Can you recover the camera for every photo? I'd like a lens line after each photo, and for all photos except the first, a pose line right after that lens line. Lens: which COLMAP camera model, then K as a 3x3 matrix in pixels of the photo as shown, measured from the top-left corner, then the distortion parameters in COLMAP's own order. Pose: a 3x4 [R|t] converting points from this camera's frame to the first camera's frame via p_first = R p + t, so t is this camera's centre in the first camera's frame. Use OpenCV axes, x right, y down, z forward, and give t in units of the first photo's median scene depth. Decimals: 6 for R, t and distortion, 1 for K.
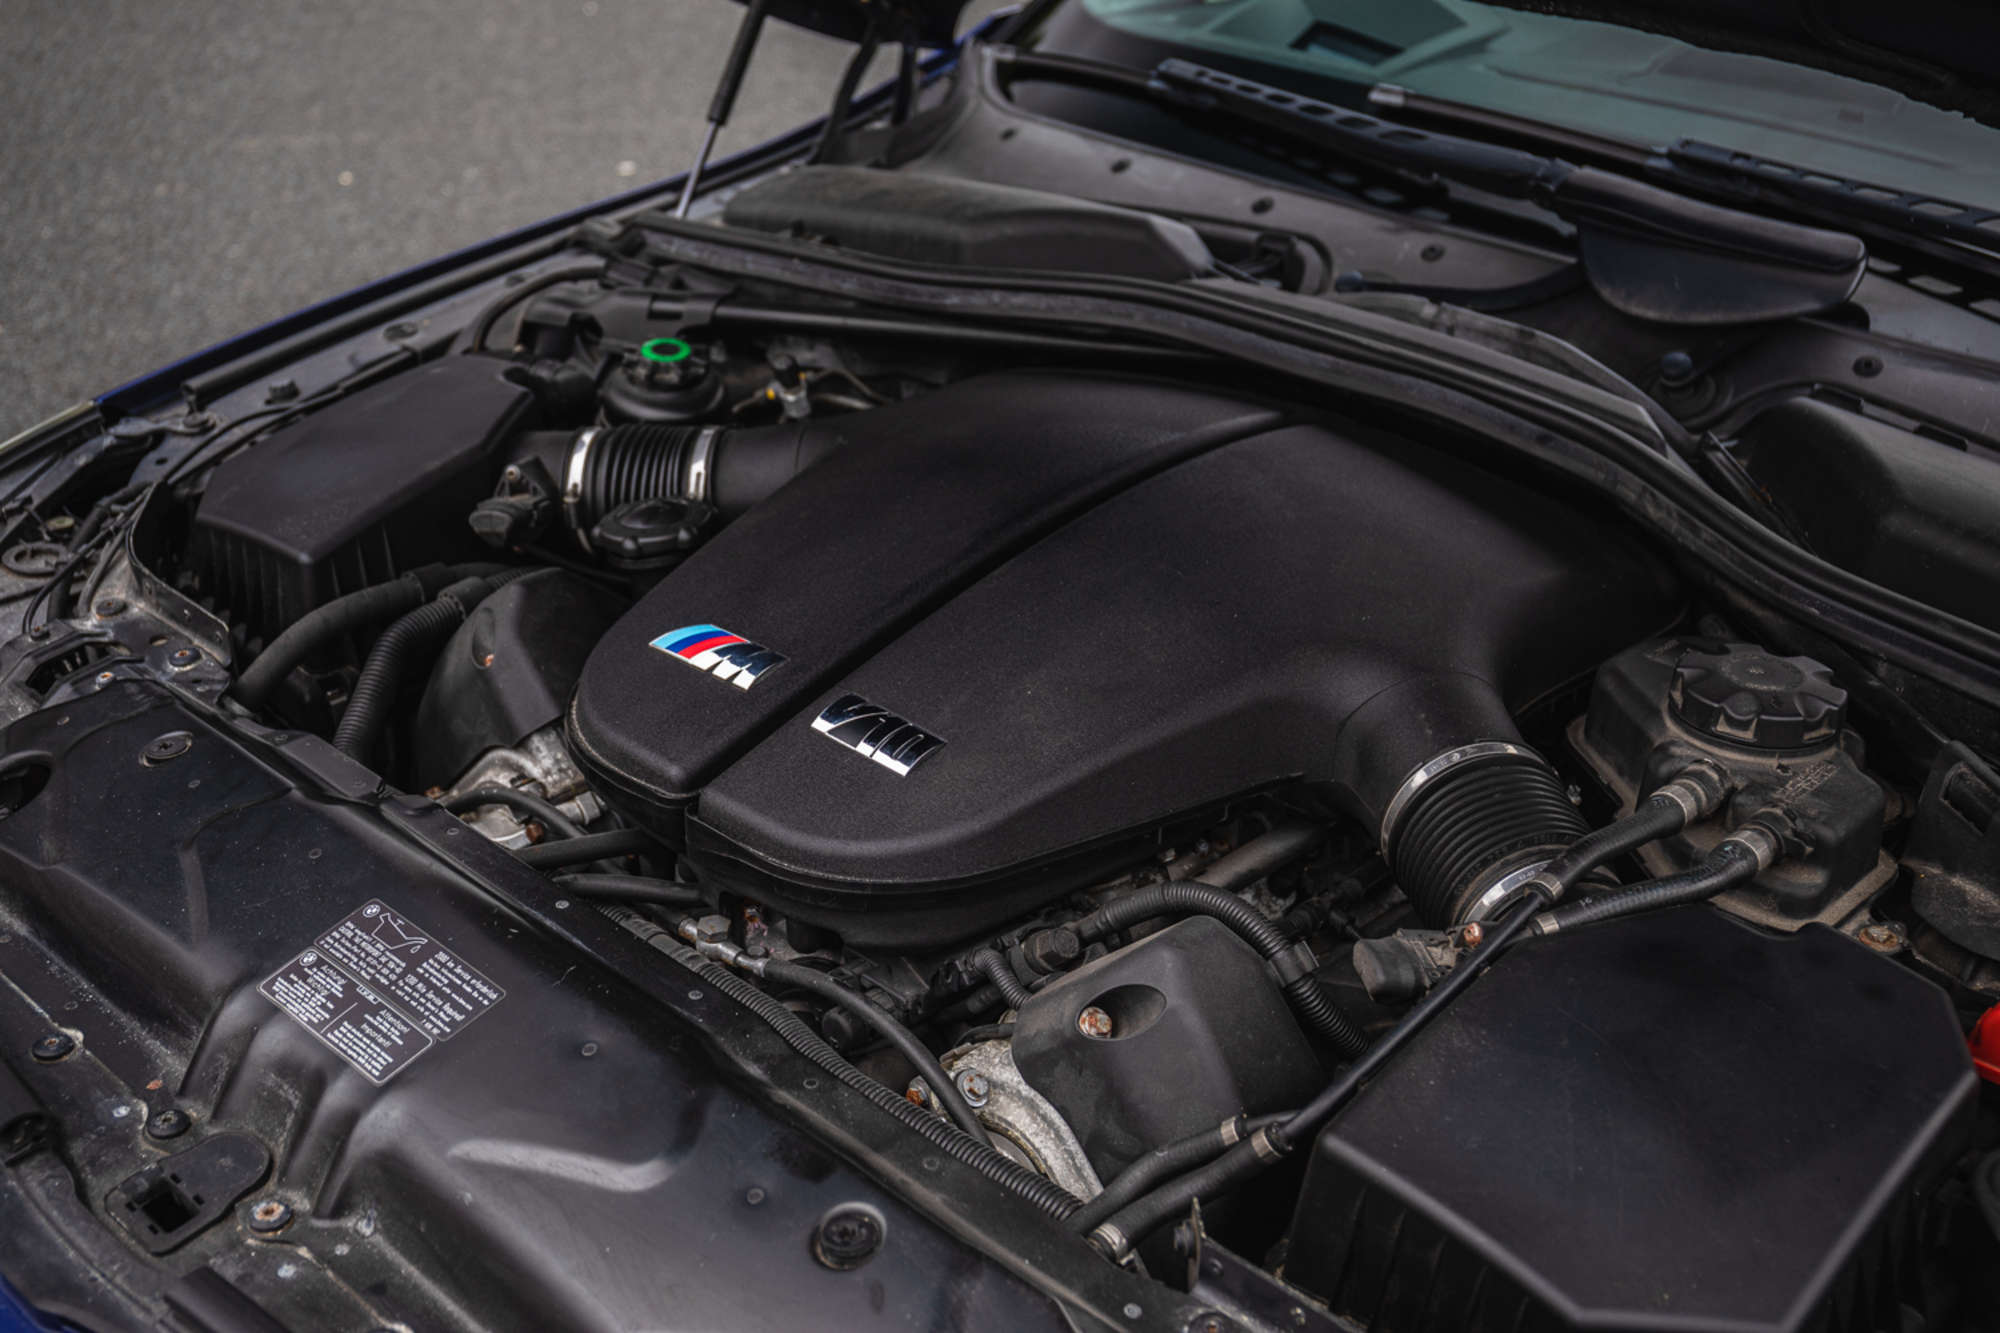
lens RADIAL K [[2283.9, 0, 1000.0], [0, 2283.9, 666.5], [0, 0, 1]] dist [0.021970, -0.009000]
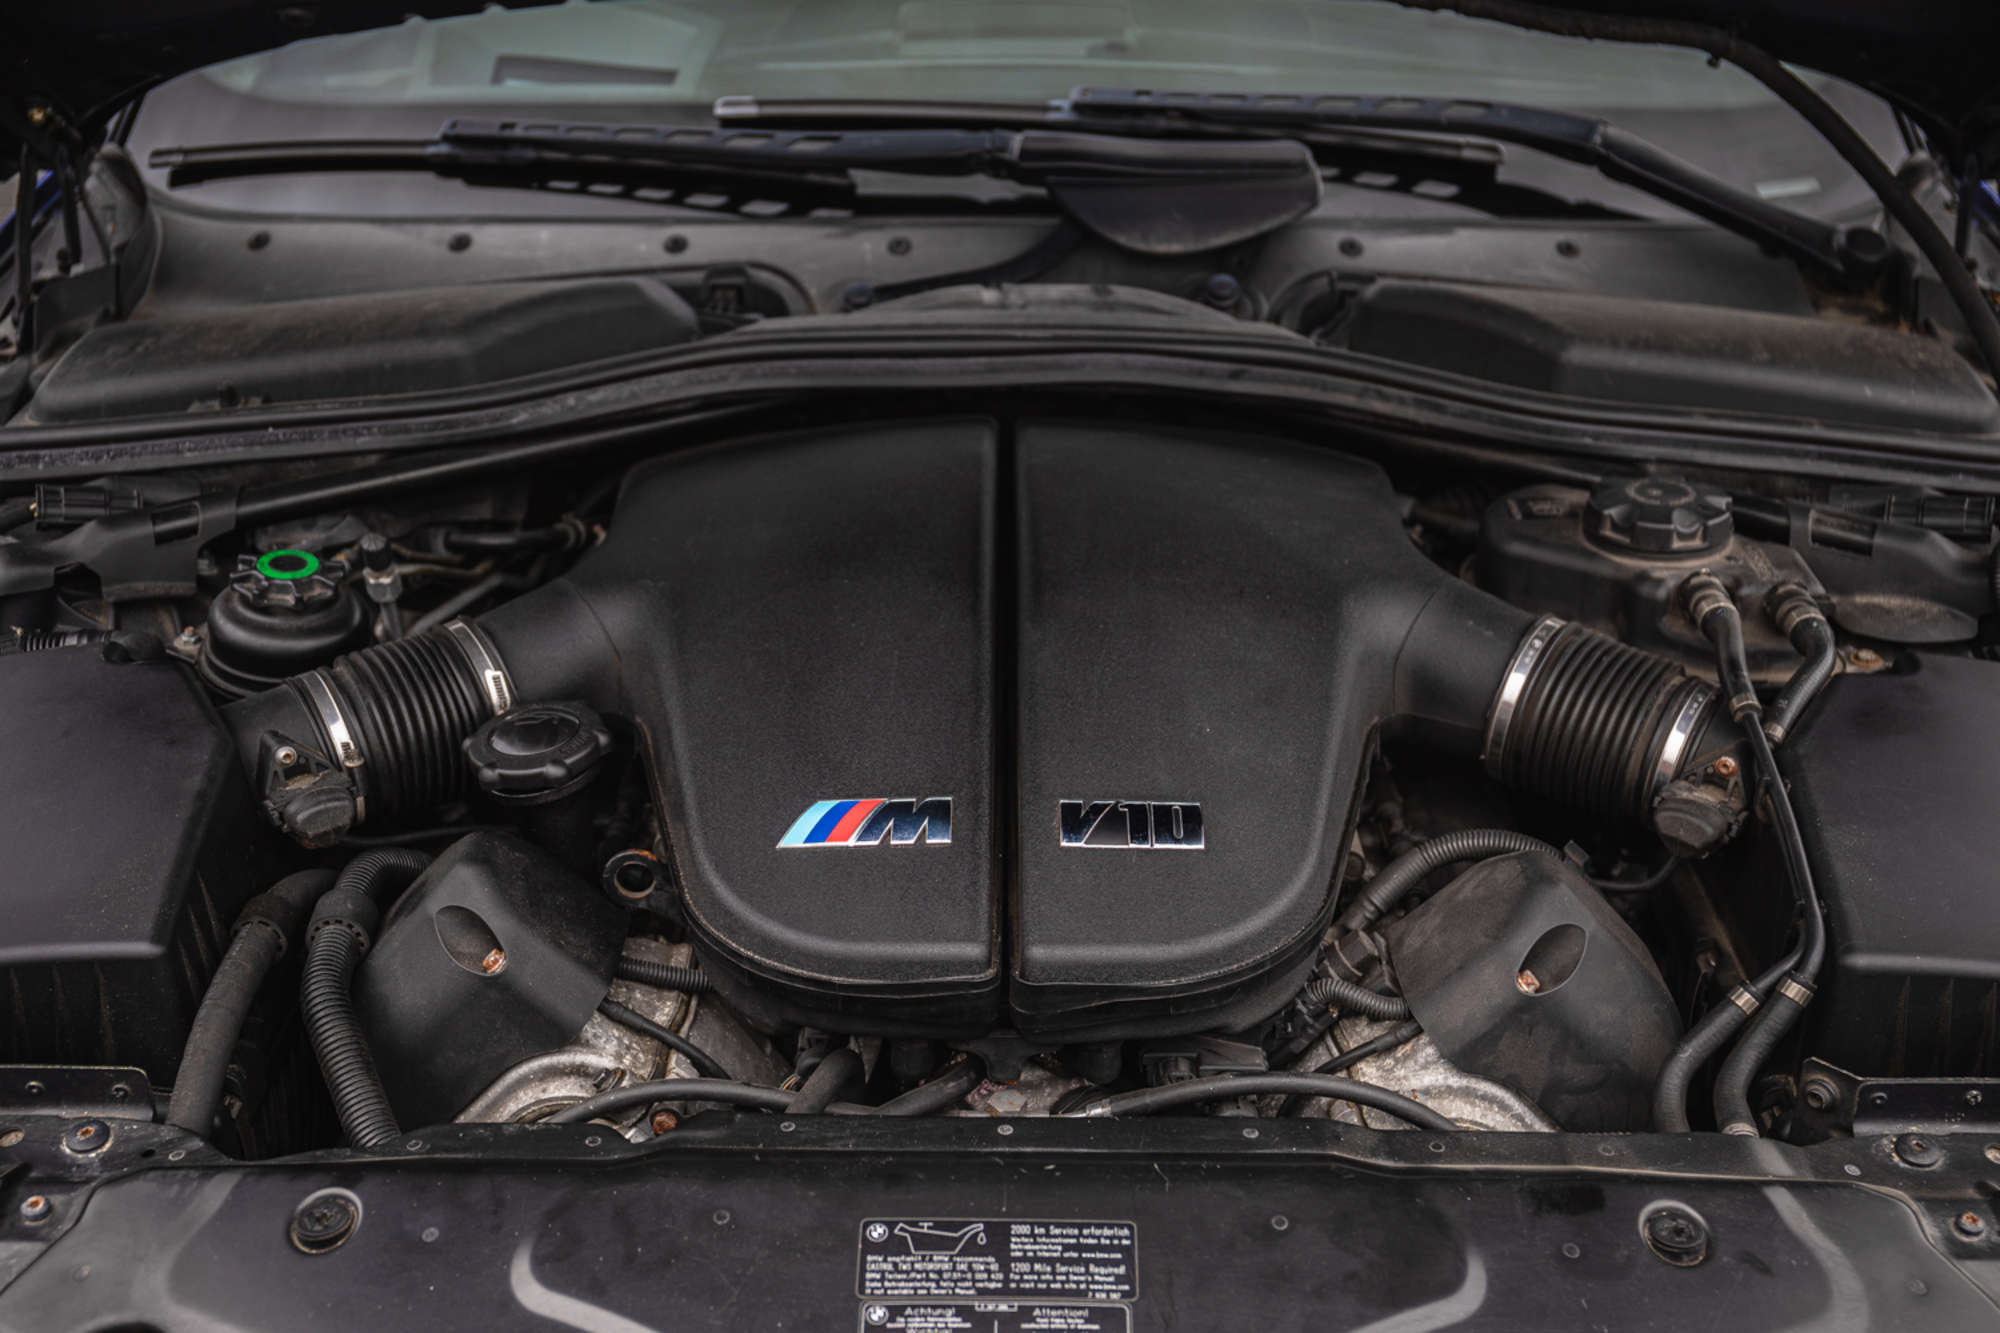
lens RADIAL K [[2345.5, 0, 1000.0], [0, 2345.5, 666.5], [0, 0, 1]] dist [0.008725, -0.000020]
pose [[0.728776, -0.328808, 0.600643, -0.567077], [0.329876, 0.937257, 0.112831, -0.137568], [-0.600056, 0.115909, 0.791516, 0.230164]]
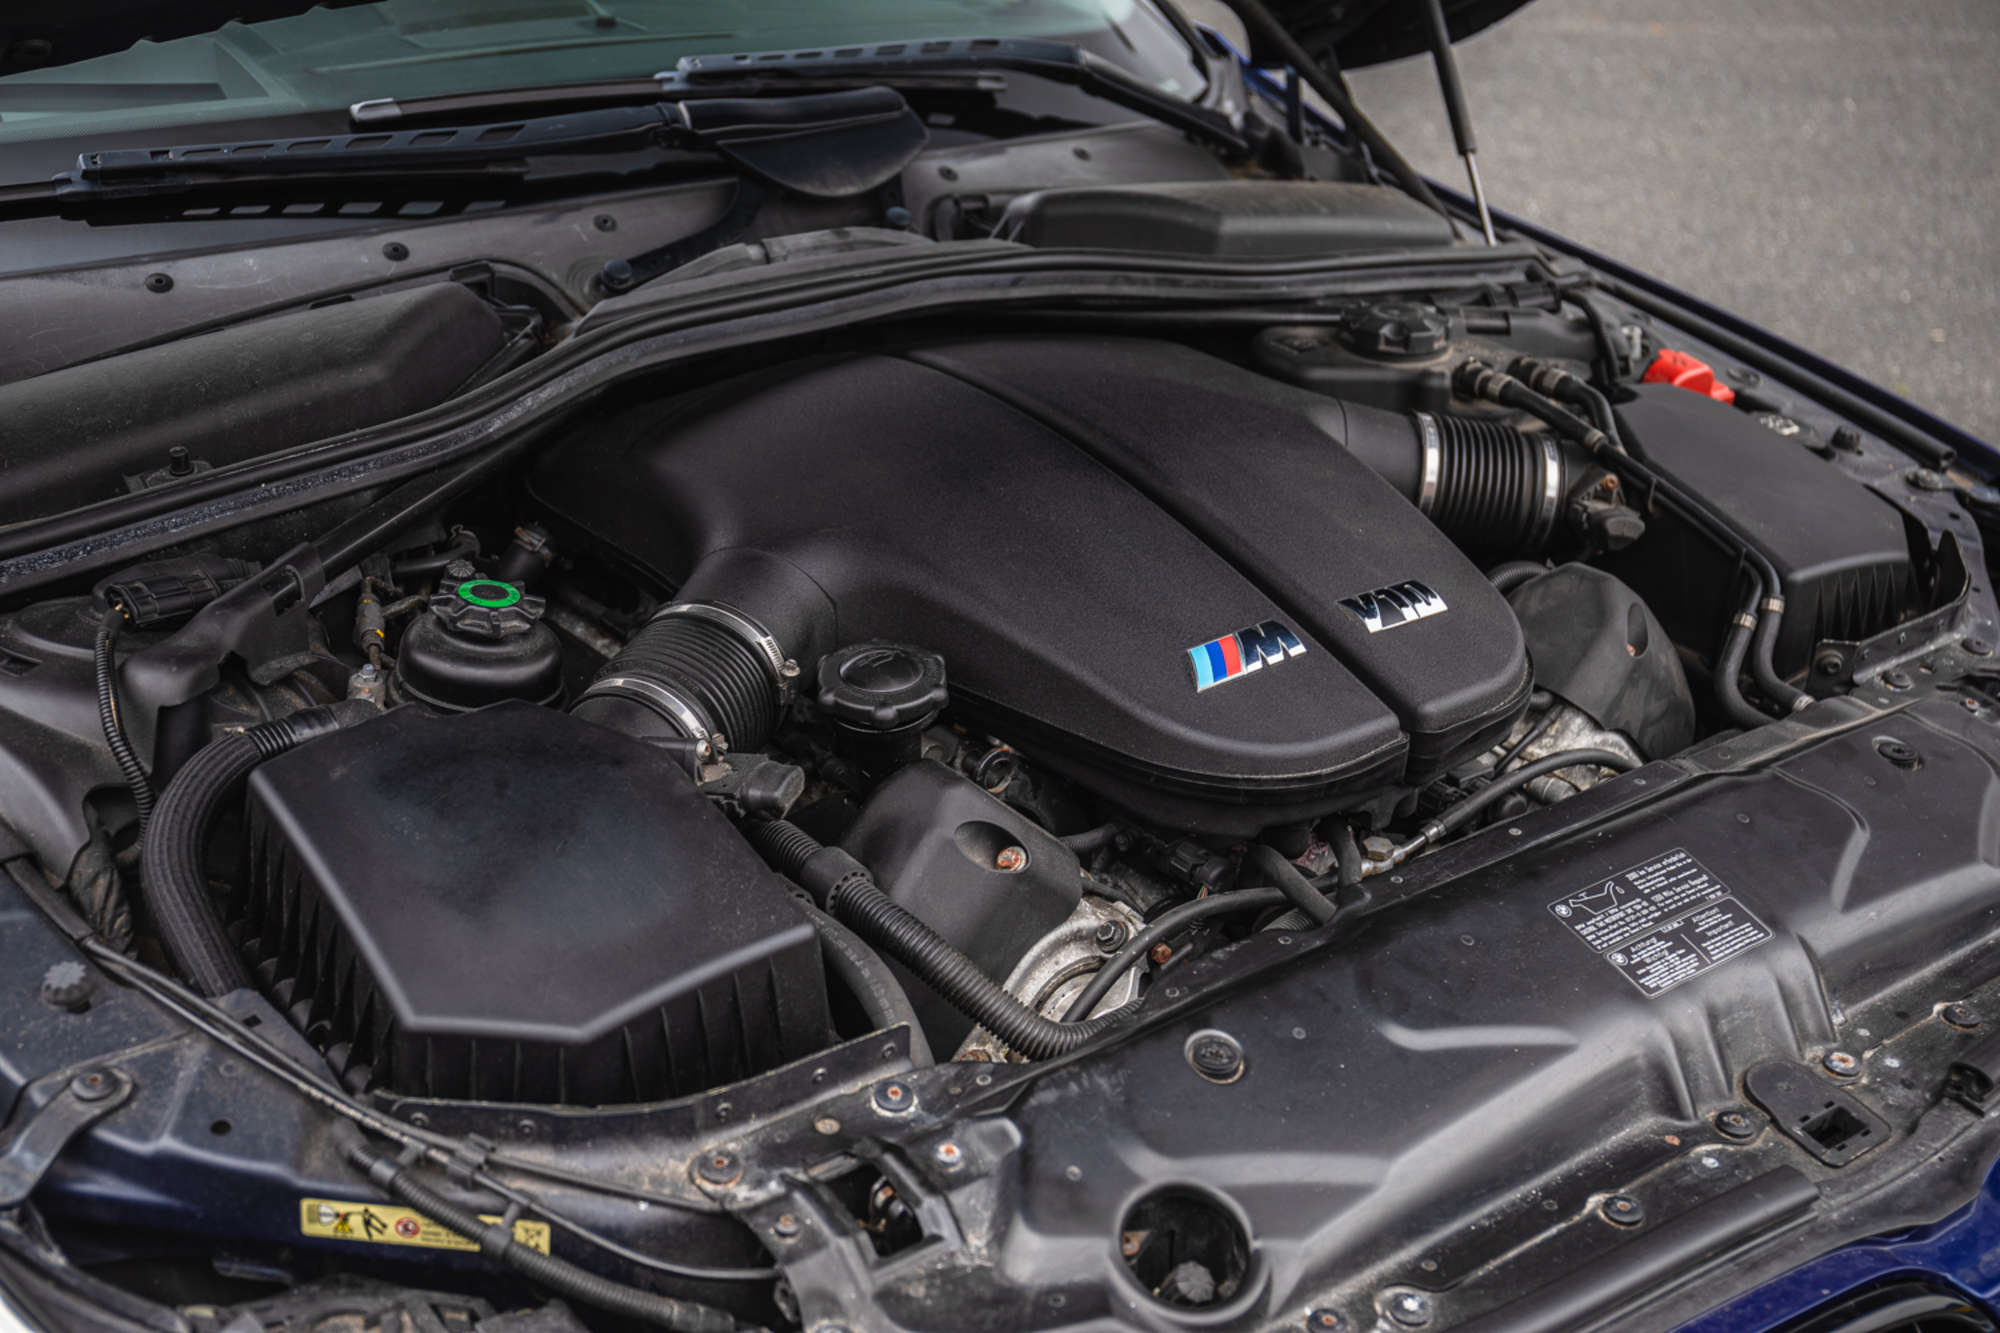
lens RADIAL K [[2283.9, 0, 1000.0], [0, 2283.9, 666.5], [0, 0, 1]] dist [0.021970, -0.009000]
pose [[0.146823, -0.455922, 0.877826, -0.985187], [0.410637, 0.835454, 0.365232, -0.398109], [-0.899900, 0.306843, 0.309882, 0.722029]]
